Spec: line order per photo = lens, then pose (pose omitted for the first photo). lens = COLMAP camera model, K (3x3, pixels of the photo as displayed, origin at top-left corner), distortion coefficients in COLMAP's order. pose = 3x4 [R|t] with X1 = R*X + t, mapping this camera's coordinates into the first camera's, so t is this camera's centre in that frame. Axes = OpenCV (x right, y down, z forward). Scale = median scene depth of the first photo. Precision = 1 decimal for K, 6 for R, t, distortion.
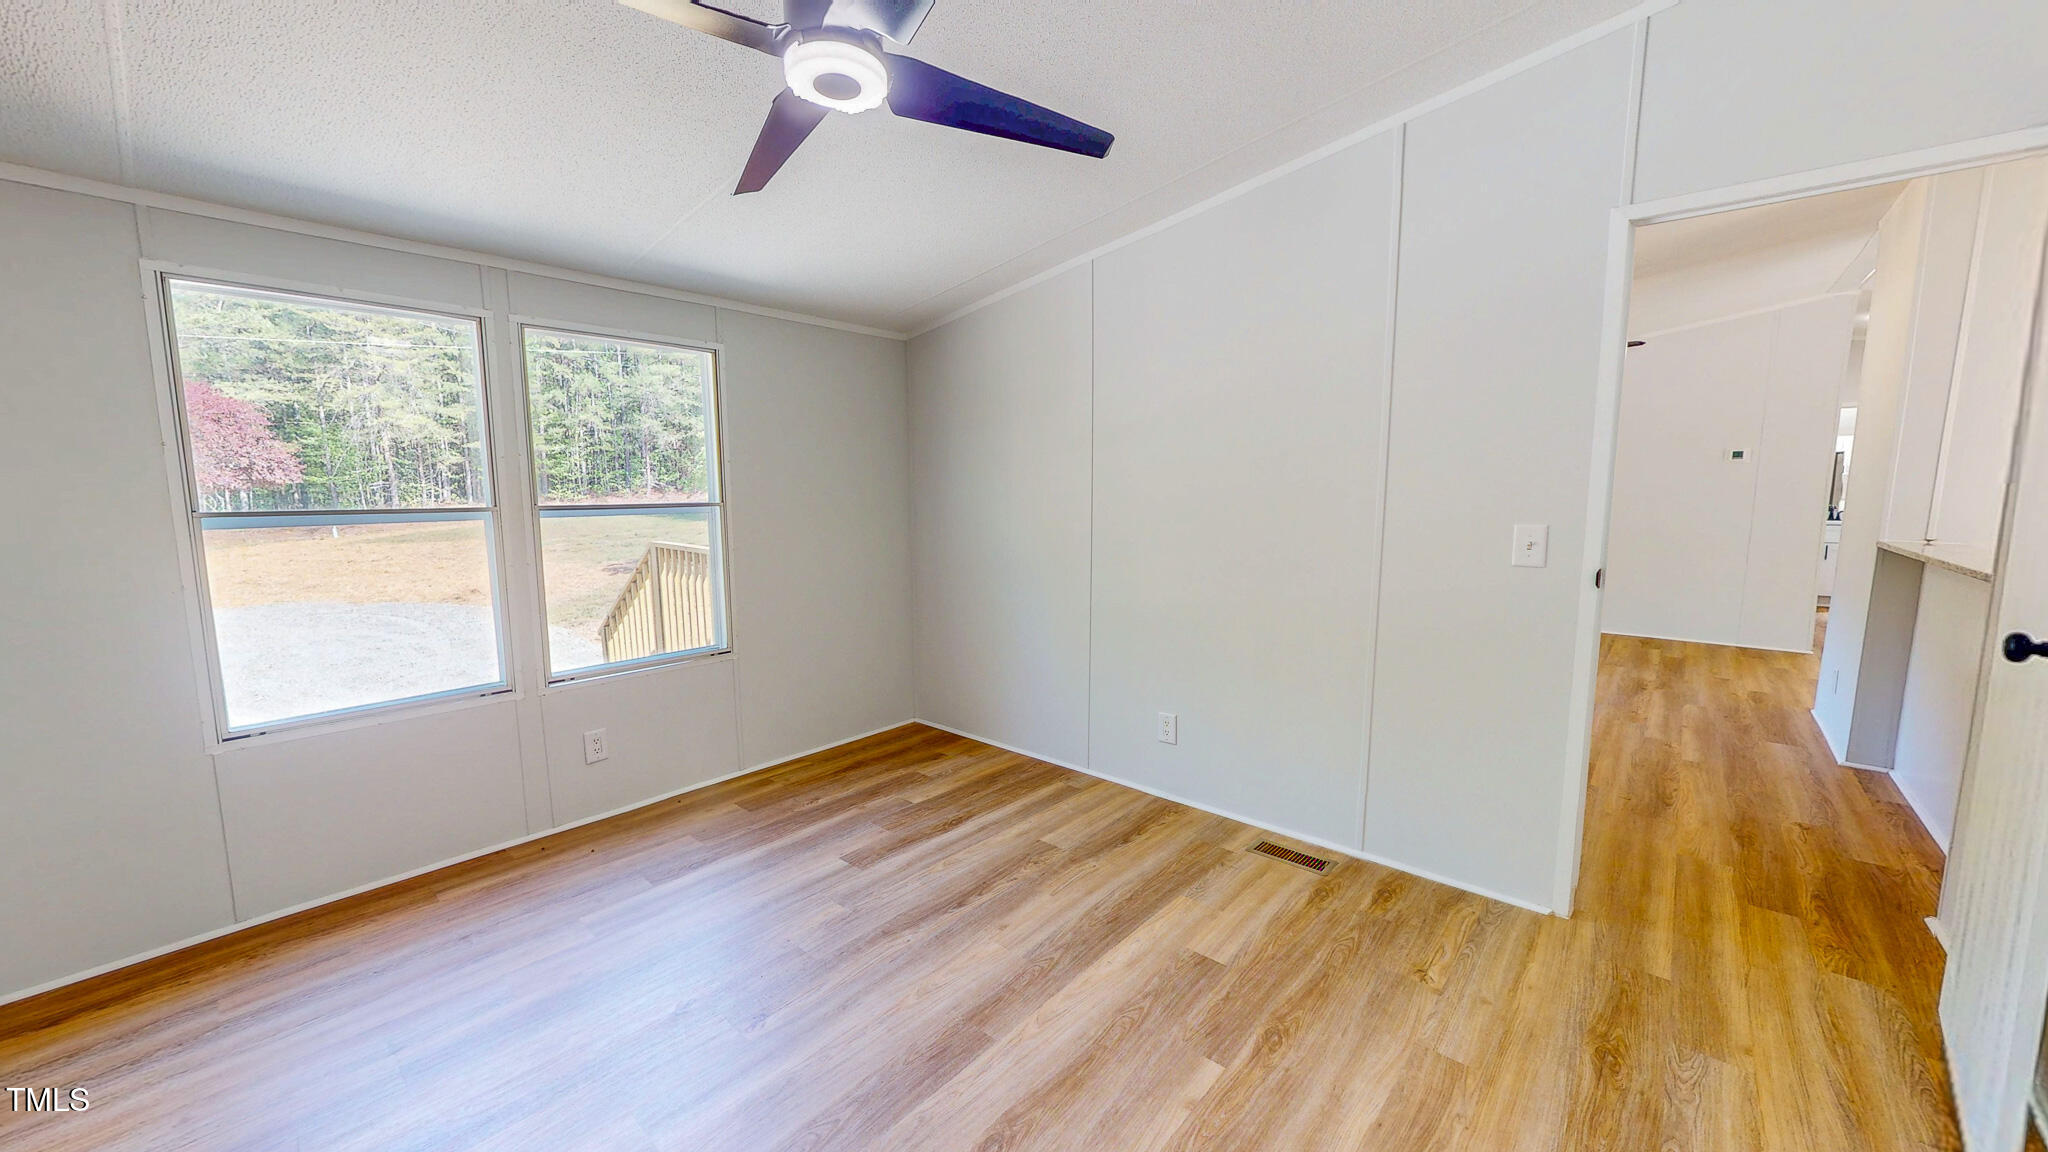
lens RADIAL K [[754.5, 0, 1024.0], [0, 754.5, 576.0], [0, 0, 1]] dist [0.000737, 0.000278]
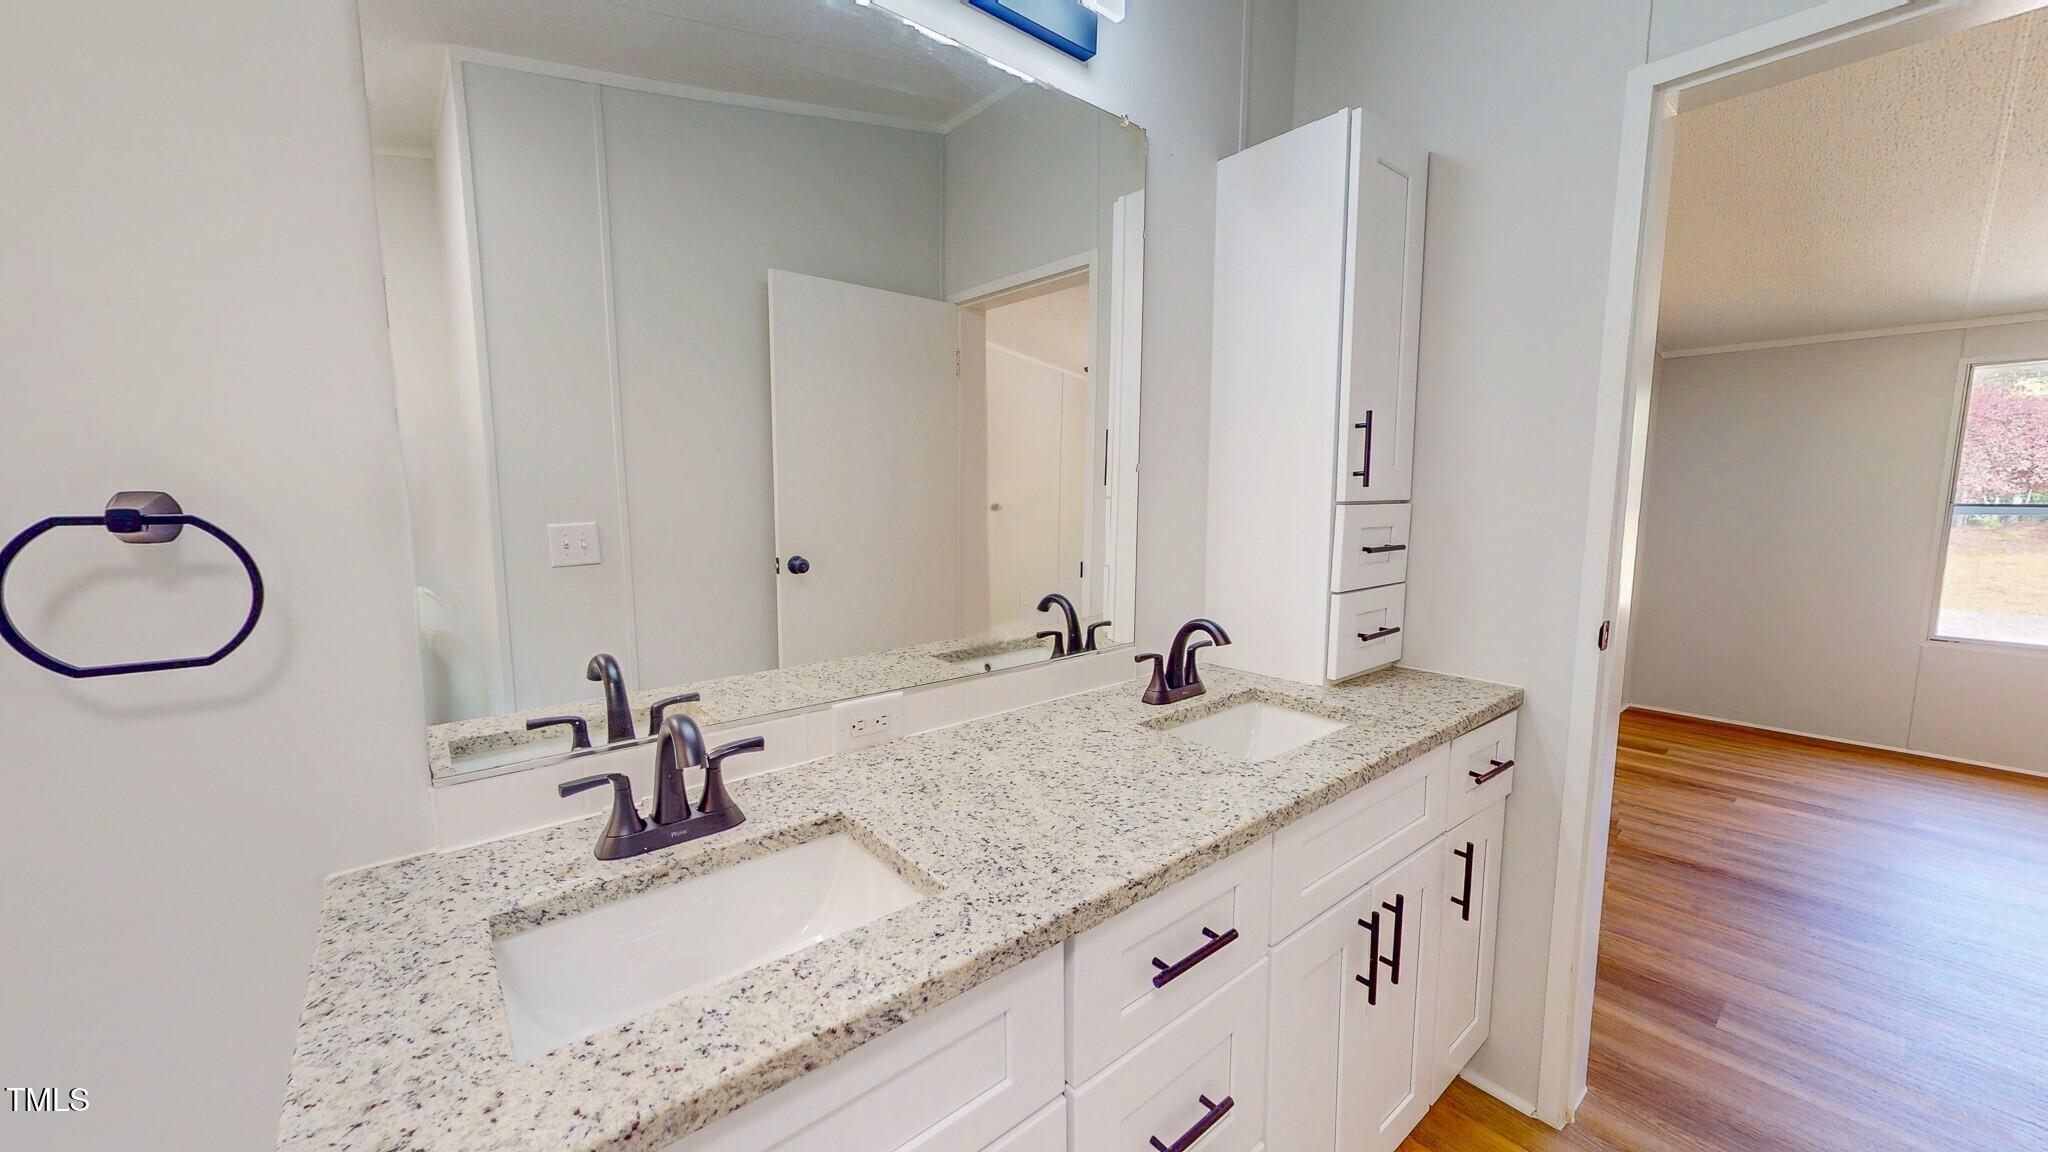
lens RADIAL K [[754.5, 0, 1024.0], [0, 754.5, 576.0], [0, 0, 1]] dist [0.000737, 0.000278]
pose [[-0.148073, 0.117072, -0.982023, 1.146898], [-0.125606, 0.982701, 0.136092, 0.164185], [0.980968, 0.143499, -0.130807, -1.015264]]
